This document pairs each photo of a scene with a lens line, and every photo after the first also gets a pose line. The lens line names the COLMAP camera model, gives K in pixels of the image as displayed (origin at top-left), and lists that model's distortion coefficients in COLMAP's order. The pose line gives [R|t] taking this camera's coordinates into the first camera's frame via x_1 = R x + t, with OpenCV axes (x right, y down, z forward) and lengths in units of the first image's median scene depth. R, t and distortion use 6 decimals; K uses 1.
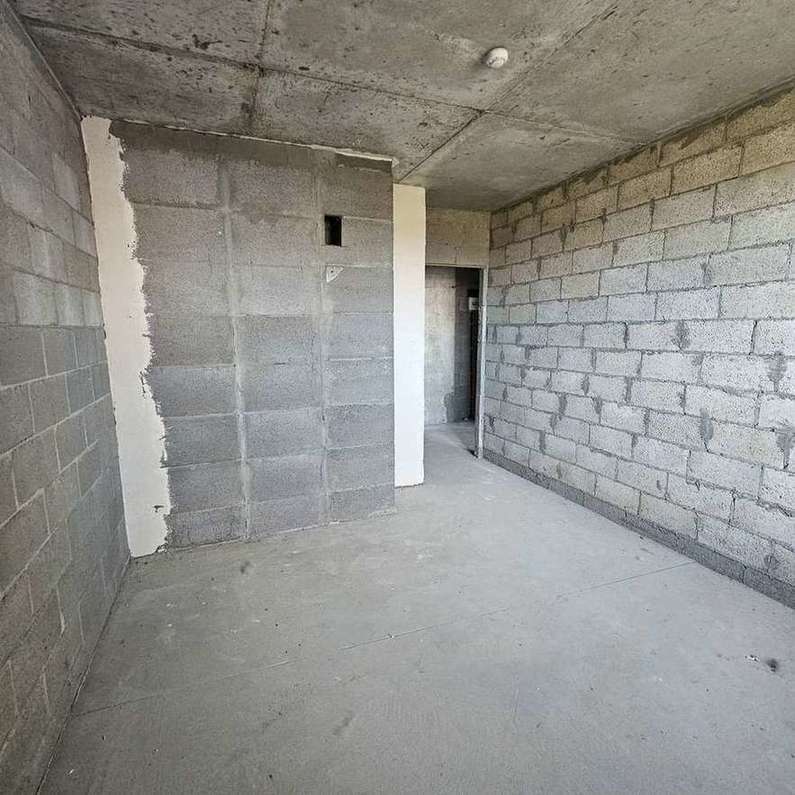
lens RADIAL K [[434.0, 0, 392.2], [0, 434.0, 396.6], [0, 0, 1]] dist [0.001744, 0.000381]
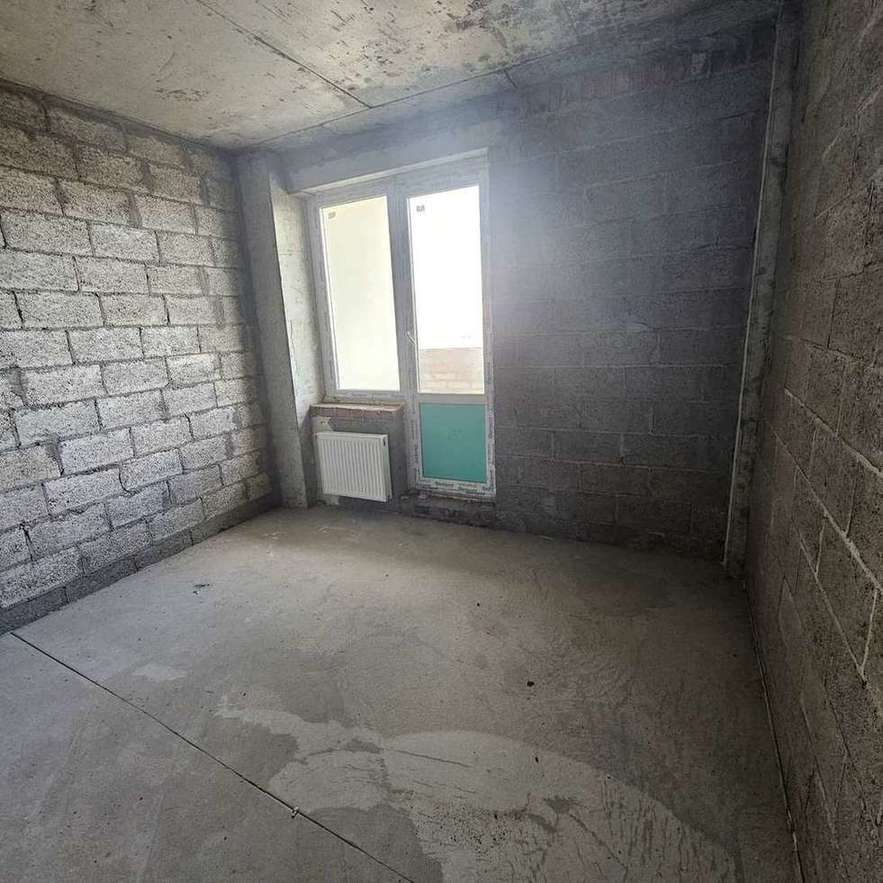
lens RADIAL K [[482.1, 0, 437.2], [0, 482.1, 441.0], [0, 0, 1]] dist [0.001744, 0.000381]
pose [[-0.657263, -0.134737, 0.741519, -0.522302], [0.172575, 0.930842, 0.322104, -0.123778], [-0.733637, 0.339675, -0.588556, 0.964330]]
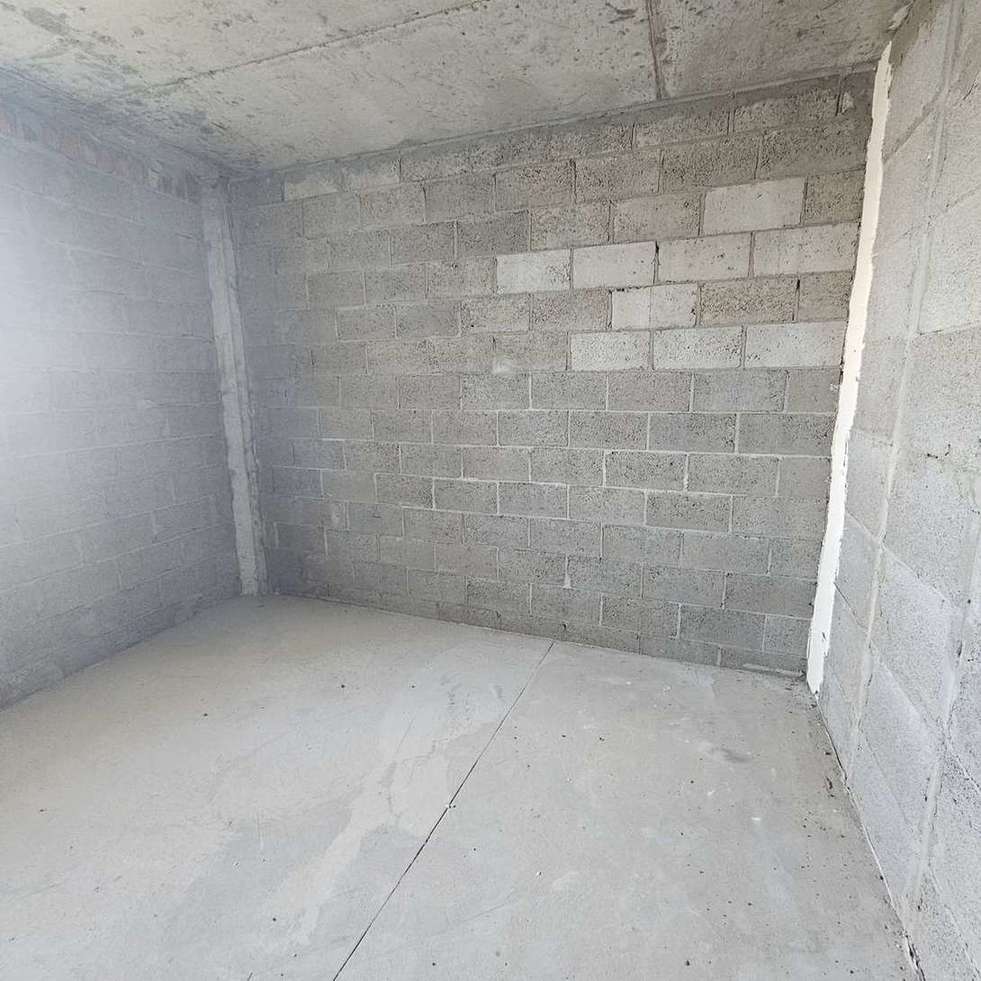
lens RADIAL K [[535.6, 0, 483.9], [0, 535.6, 490.3], [0, 0, 1]] dist [0.001744, 0.000381]
pose [[-0.678283, 0.160218, -0.717121, 0.459492], [-0.097189, 0.947803, 0.303683, -0.195202], [0.728345, 0.275679, -0.627307, 1.300465]]
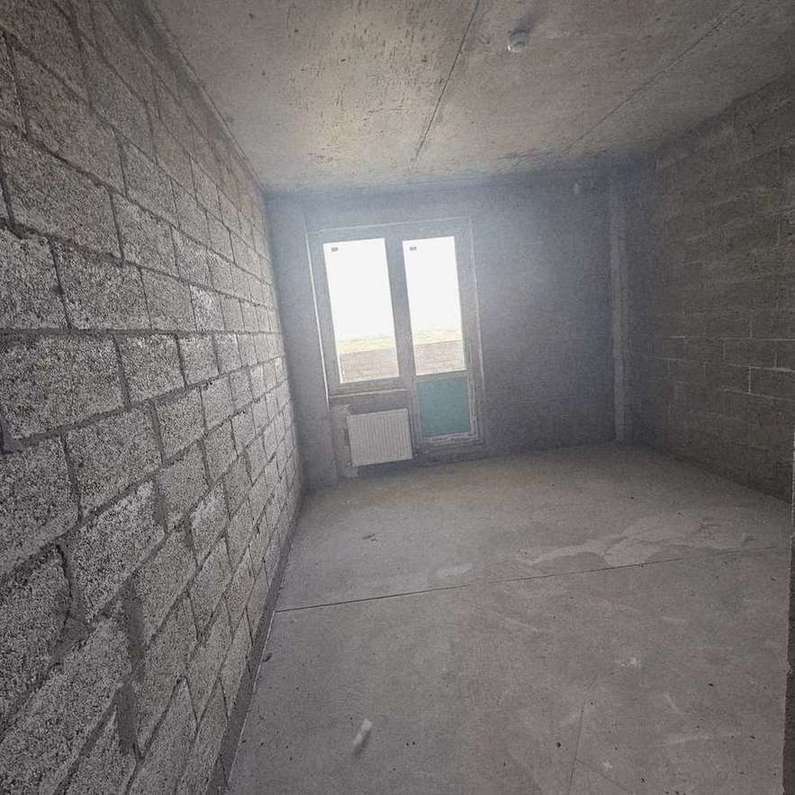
lens RADIAL K [[434.0, 0, 392.6], [0, 434.0, 397.2], [0, 0, 1]] dist [0.001744, 0.000381]
pose [[-0.954011, 0.067245, 0.292134, 0.229555], [0.157191, 0.942009, 0.296495, -0.276035], [-0.255255, 0.328780, -0.909257, 1.847333]]
